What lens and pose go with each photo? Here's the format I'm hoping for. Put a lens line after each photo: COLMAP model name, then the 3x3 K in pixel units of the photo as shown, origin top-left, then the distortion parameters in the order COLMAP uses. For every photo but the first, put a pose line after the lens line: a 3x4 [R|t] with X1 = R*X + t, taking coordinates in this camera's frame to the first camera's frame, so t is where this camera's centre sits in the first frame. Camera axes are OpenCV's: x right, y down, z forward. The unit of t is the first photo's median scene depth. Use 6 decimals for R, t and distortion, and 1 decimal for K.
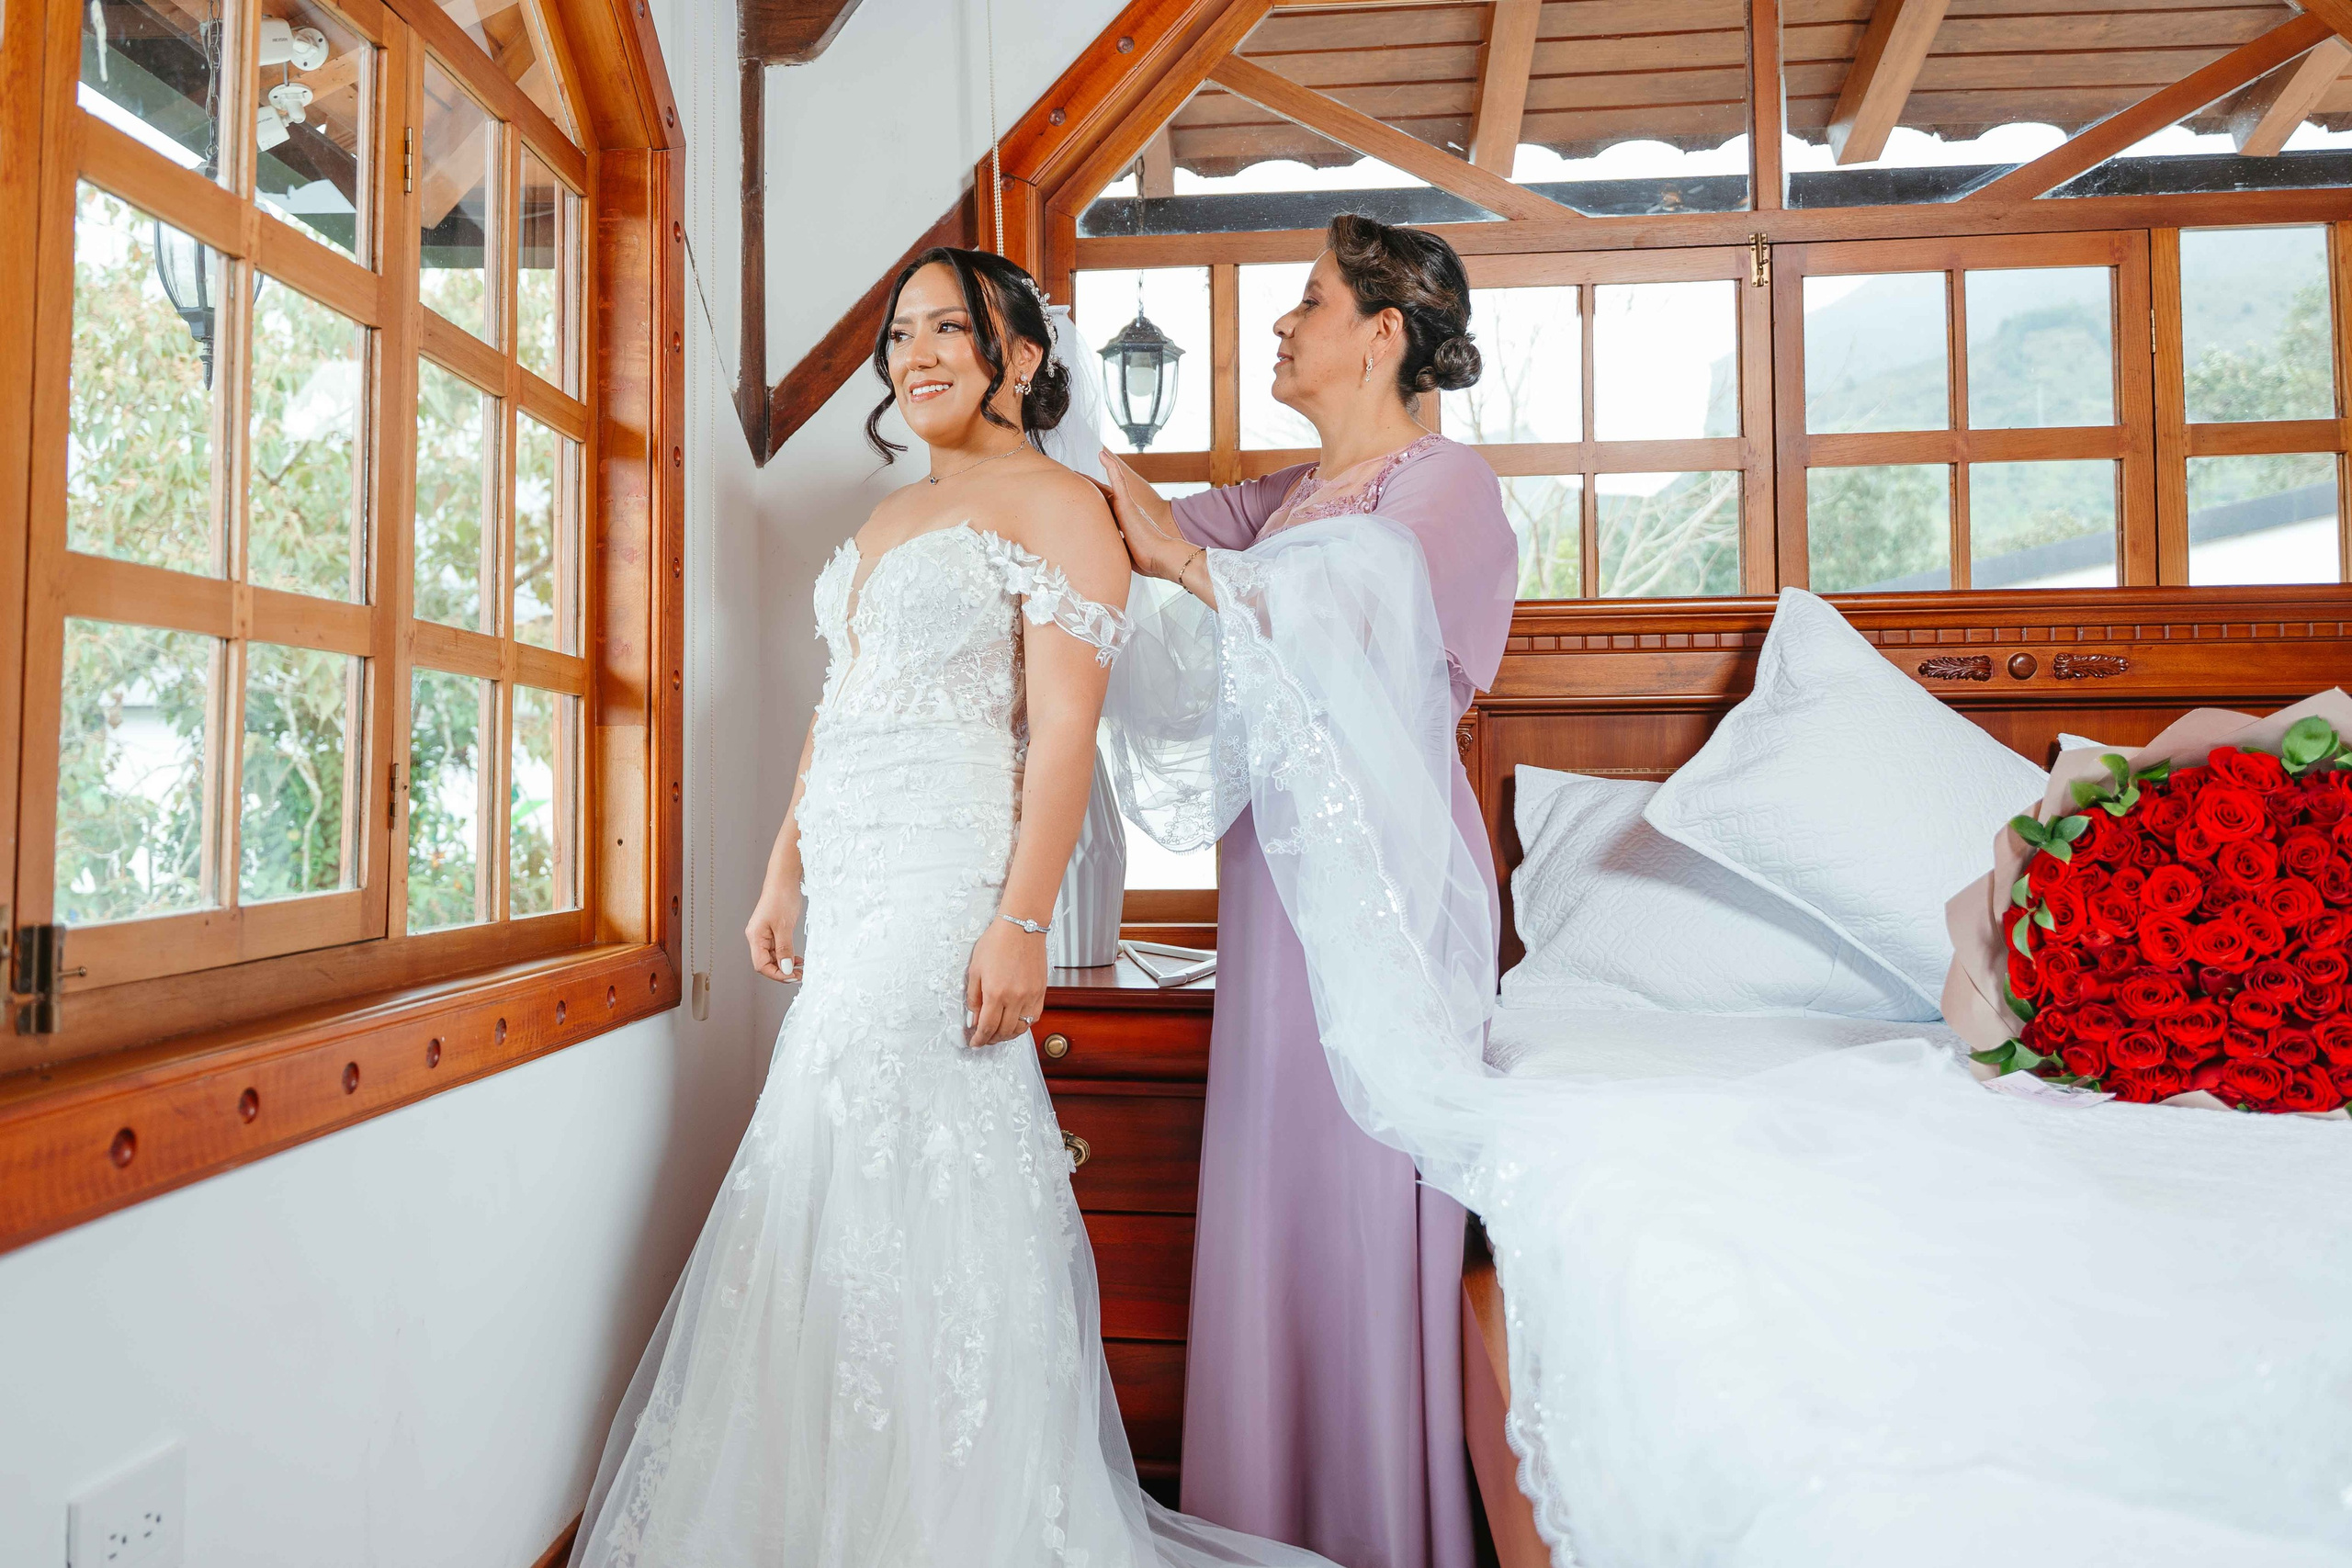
lens RADIAL K [[1763.1, 0, 1077.2], [0, 1763.1, 725.9], [0, 0, 1]] dist [-0.004767, -0.003081]
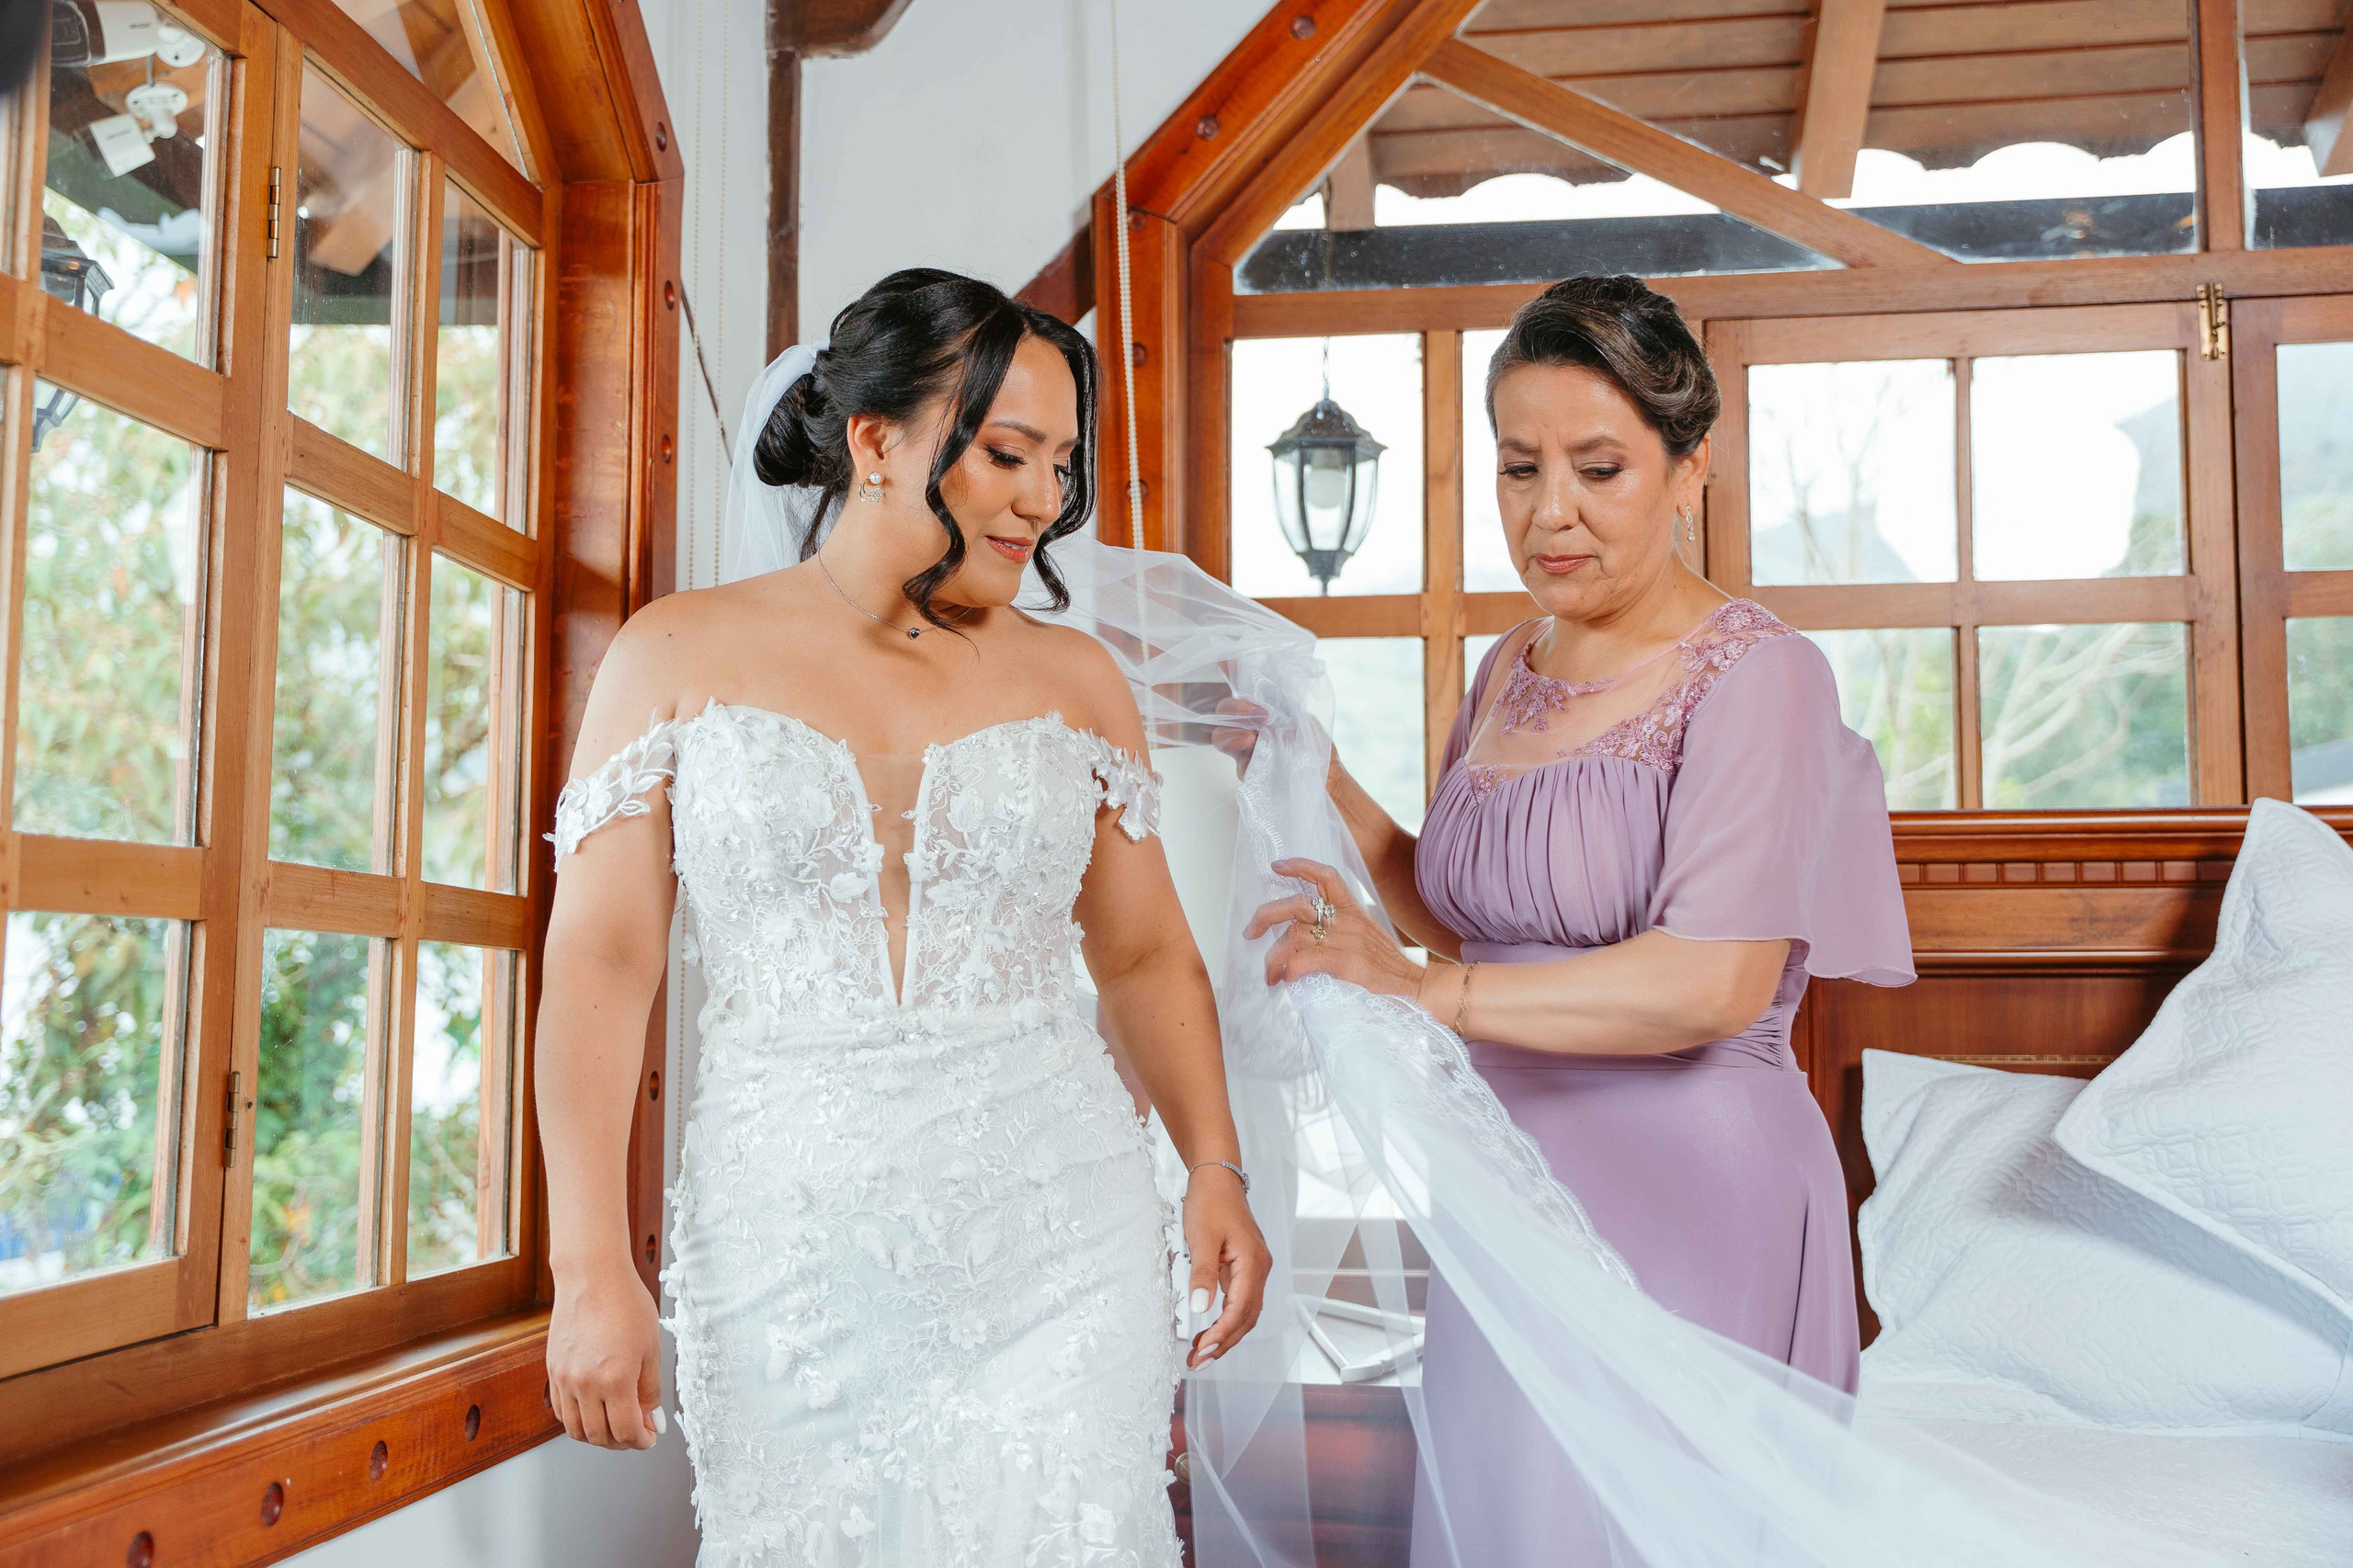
lens RADIAL K [[2405.3, 0, 1161.1], [0, 2405.3, 797.4], [0, 0, 1]] dist [0.010130, -0.012744]
pose [[0.999194, 0.004244, -0.039909, 0.010972], [-0.006126, 0.998869, -0.047156, -0.031169], [0.039664, 0.047363, 0.998090, 0.043174]]
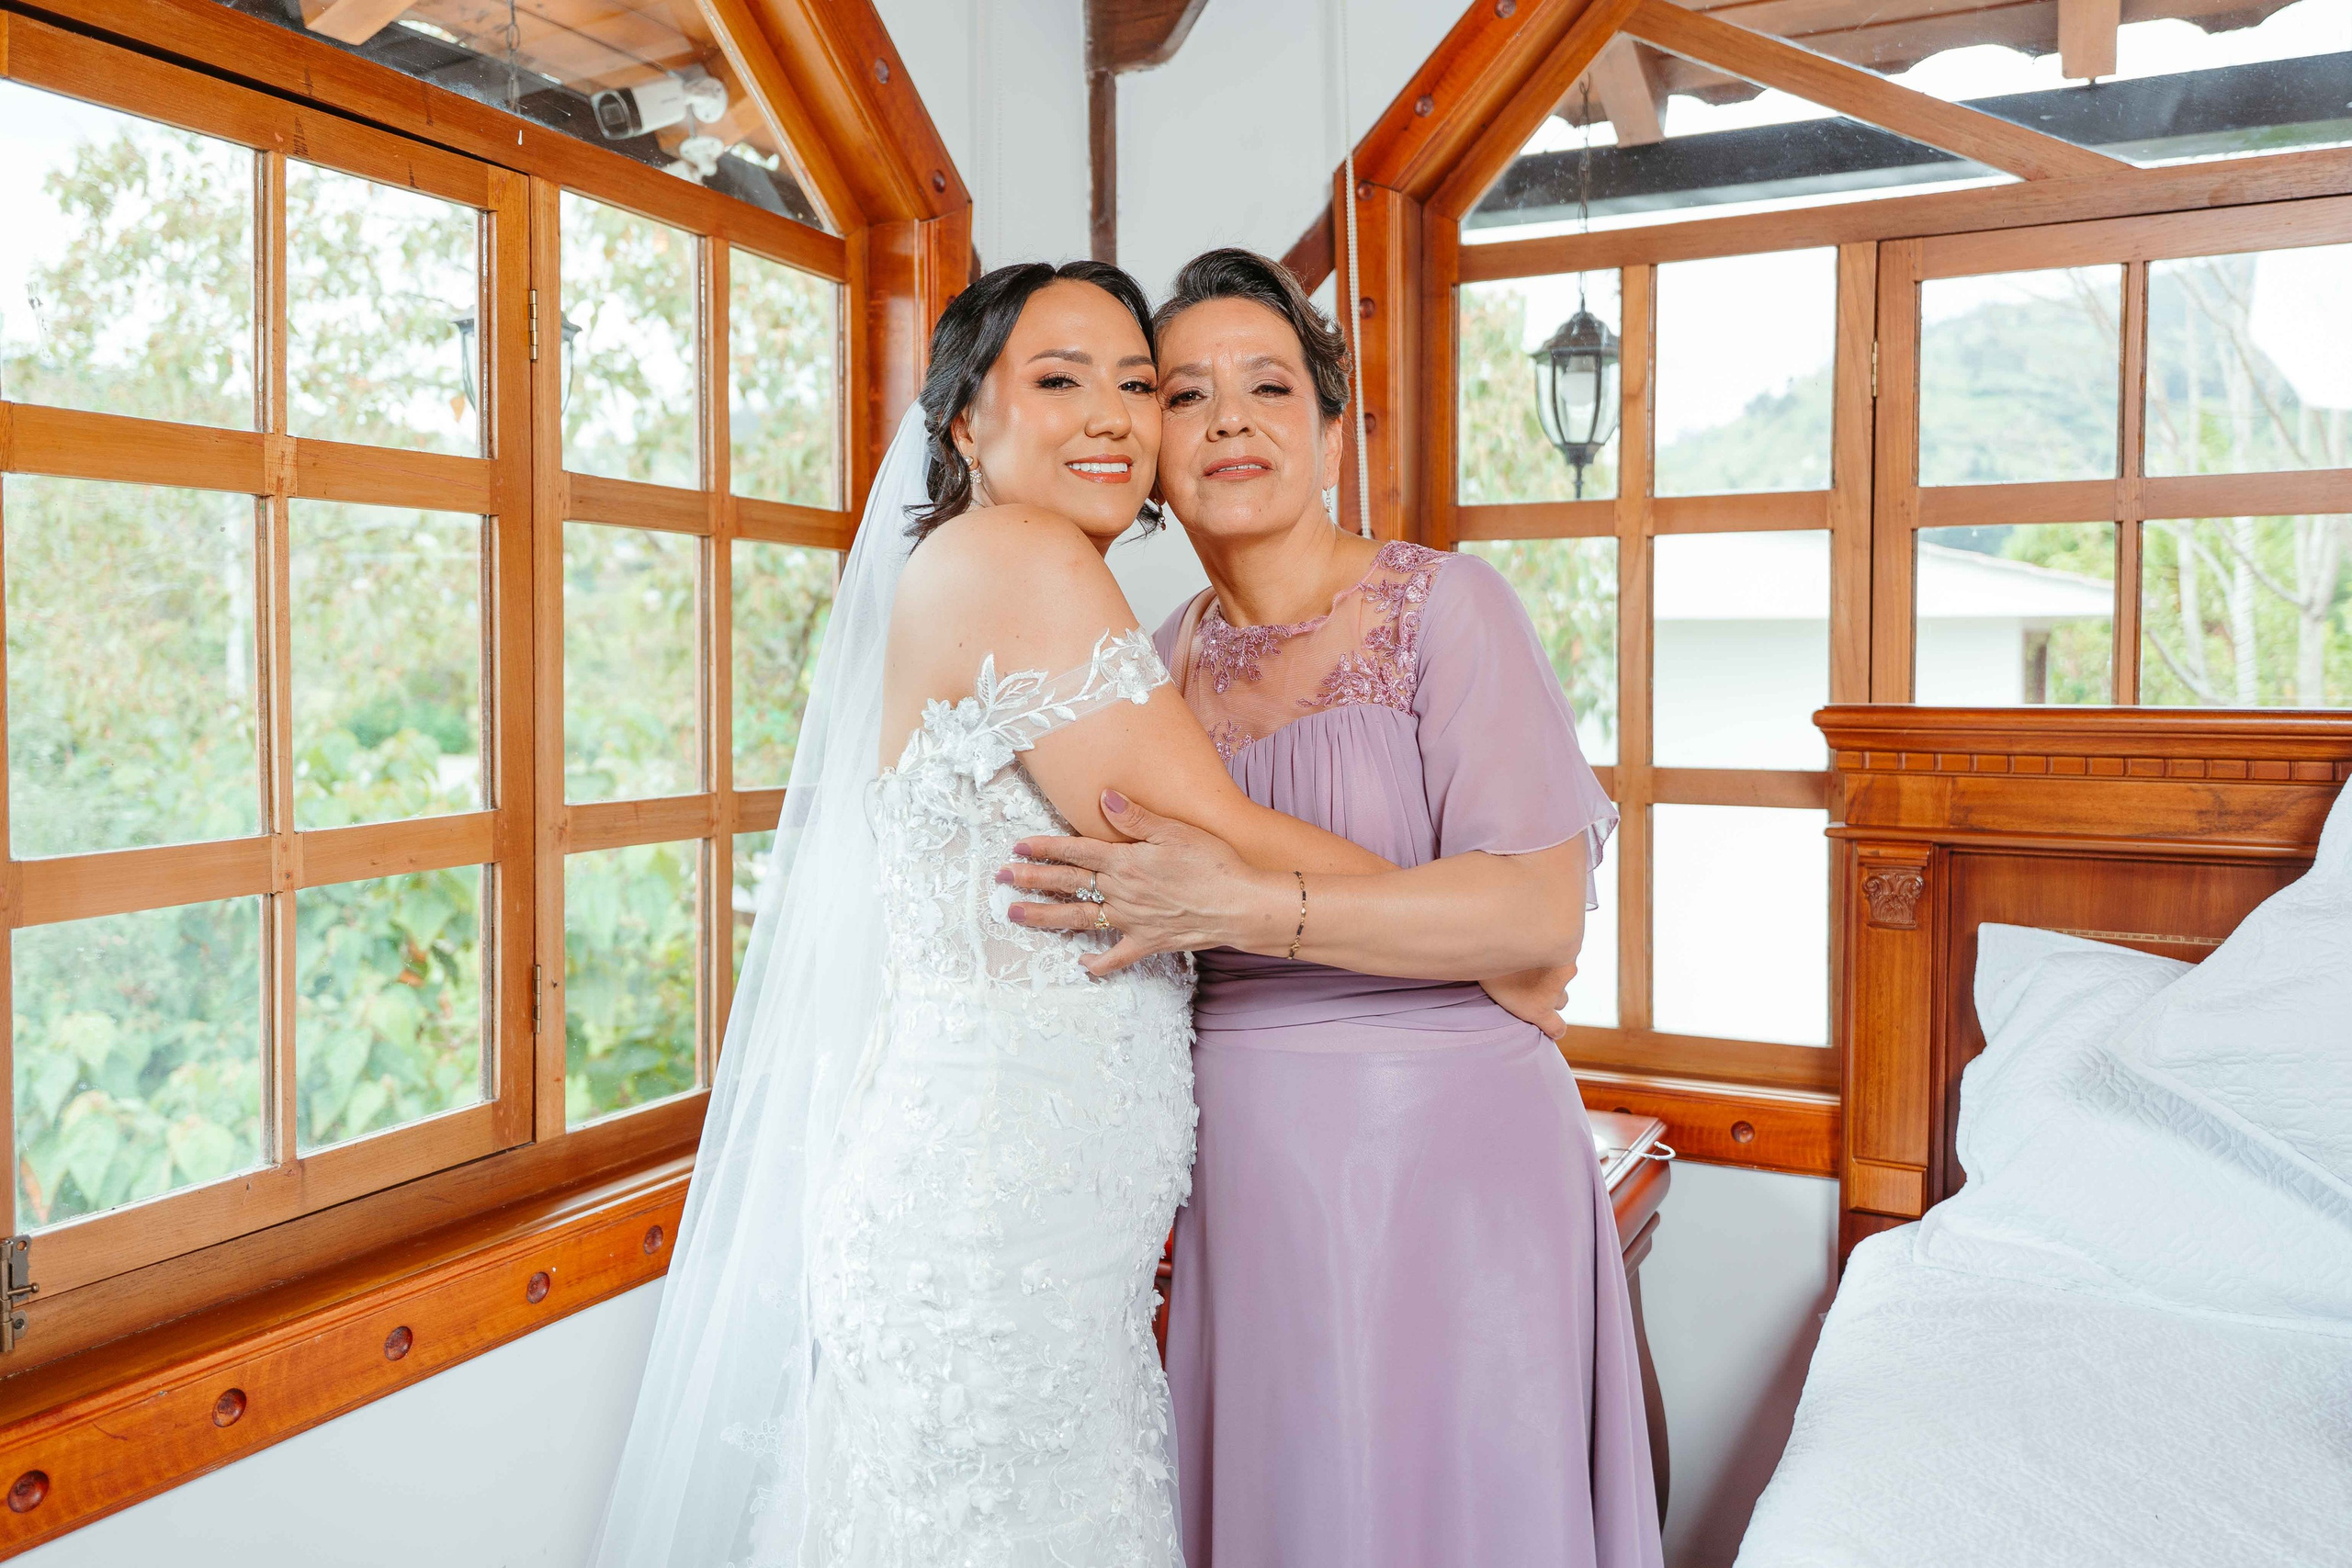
lens RADIAL K [[1773.0, 0, 1151.0], [0, 1773.0, 726.9], [0, 0, 1]] dist [0.002092, -0.011718]
pose [[0.931673, 0.020025, -0.362745, 0.194217], [0.008052, 0.997096, 0.075726, -0.126565], [0.363208, -0.073473, 0.928807, 0.163480]]
